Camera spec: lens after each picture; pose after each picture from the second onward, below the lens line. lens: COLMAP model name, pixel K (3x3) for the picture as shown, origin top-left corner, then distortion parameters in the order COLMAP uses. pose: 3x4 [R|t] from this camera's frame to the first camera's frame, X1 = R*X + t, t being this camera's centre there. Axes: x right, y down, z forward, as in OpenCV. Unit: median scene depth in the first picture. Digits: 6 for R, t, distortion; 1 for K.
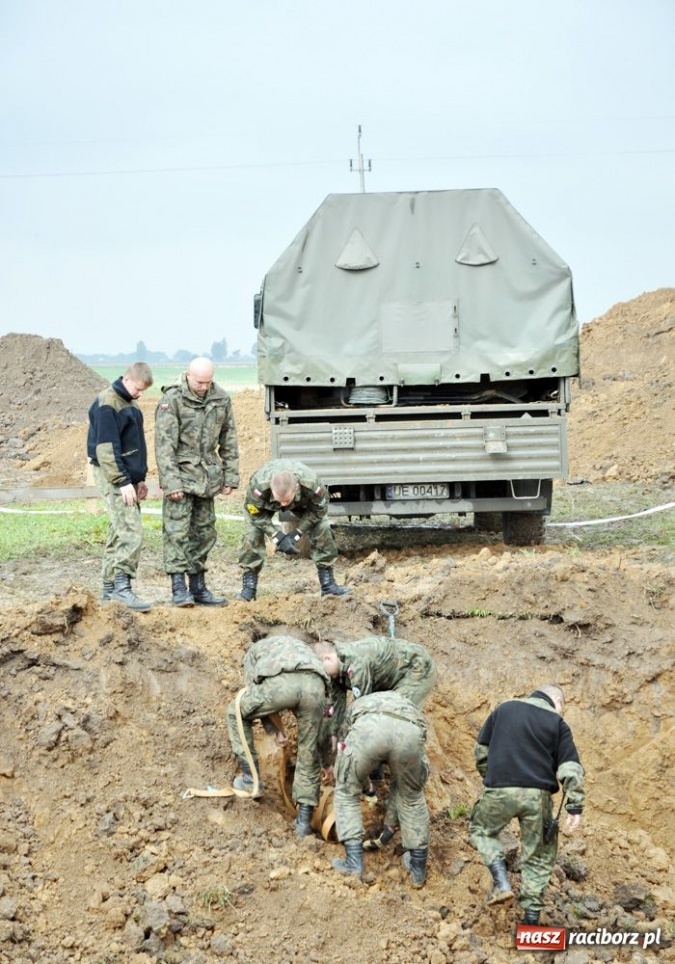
lens RADIAL K [[2698.6, 0, 337.5], [0, 2698.6, 482.0], [0, 0, 1]] dist [0.397422, 0.160705]
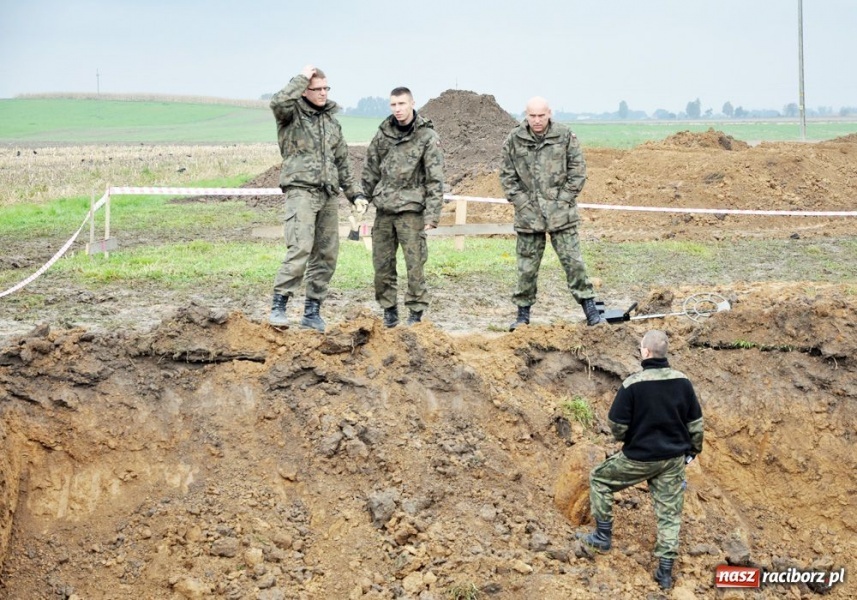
lens RADIAL K [[2399.1, 0, 473.5], [0, 2399.1, 330.4], [0, 0, 1]] dist [0.397422, 0.160705]
pose [[0.990434, 0.021914, -0.136236, 0.077397], [-0.016101, 0.998918, 0.043624, 0.002763], [0.137045, -0.041014, 0.989715, 0.037362]]
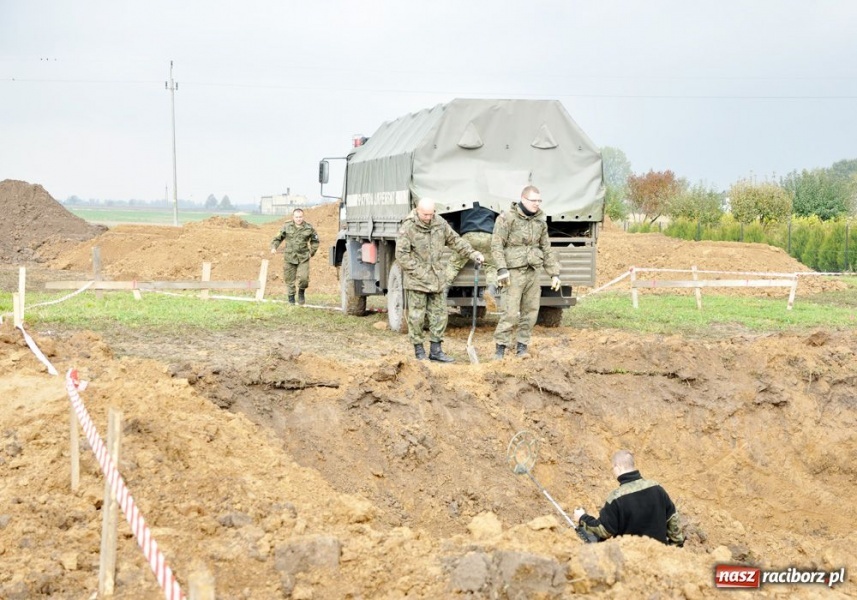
lens RADIAL K [[1601.2, 0, 460.1], [0, 1601.2, 298.1], [0, 0, 1]] dist [0.226523, 0.075270]
pose [[0.969910, 0.025971, 0.242074, -0.266104], [-0.027559, 0.999615, 0.003174, 0.006259], [-0.241898, -0.009749, 0.970253, 0.128786]]
